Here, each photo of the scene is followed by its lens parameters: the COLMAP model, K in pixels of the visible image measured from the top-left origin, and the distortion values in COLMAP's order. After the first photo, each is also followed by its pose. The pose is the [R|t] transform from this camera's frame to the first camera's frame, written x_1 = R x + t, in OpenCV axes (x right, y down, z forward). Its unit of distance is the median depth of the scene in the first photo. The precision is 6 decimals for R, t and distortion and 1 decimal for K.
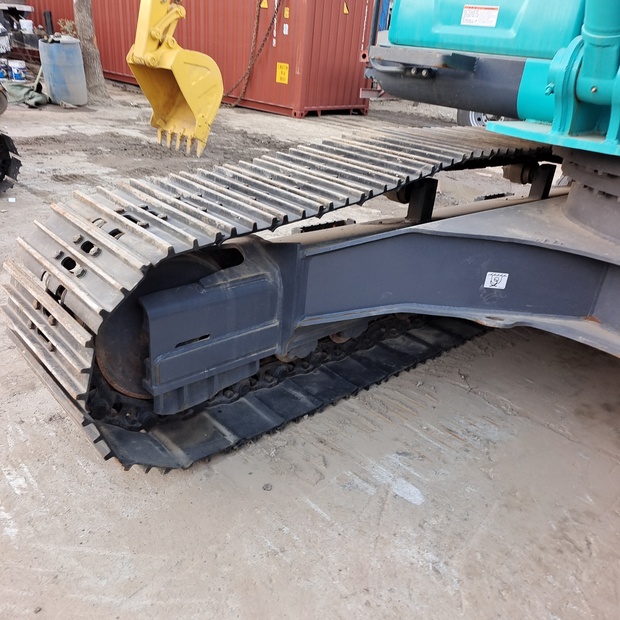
lens RADIAL K [[555.3, 0, 316.3], [0, 555.3, 310.6], [0, 0, 1]] dist [0.033008, 0.018518]
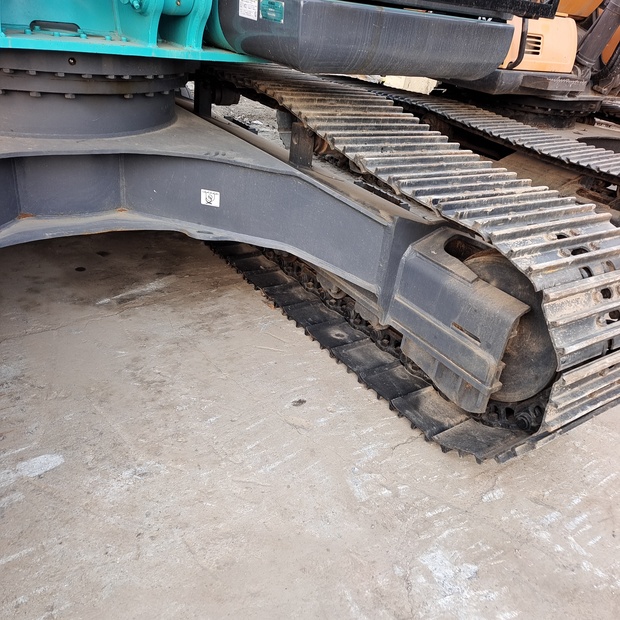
lens RADIAL K [[555.3, 0, 316.3], [0, 555.3, 310.6], [0, 0, 1]] dist [0.033008, 0.018518]
pose [[0.145966, -0.544993, 0.825637, -0.426518], [0.312698, 0.817205, 0.484145, -0.201973], [-0.938570, 0.187506, 0.289703, 0.284727]]
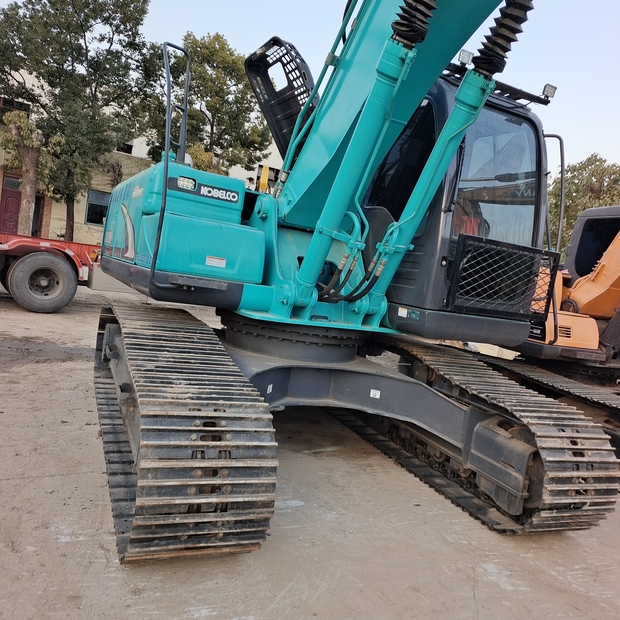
lens RADIAL K [[555.3, 0, 316.3], [0, 555.3, 310.6], [0, 0, 1]] dist [0.033008, 0.018518]
pose [[0.332370, -0.113295, 0.936320, -1.680635], [0.291307, 0.956550, 0.012336, -0.344251], [-0.897034, 0.268657, 0.350932, 0.081353]]
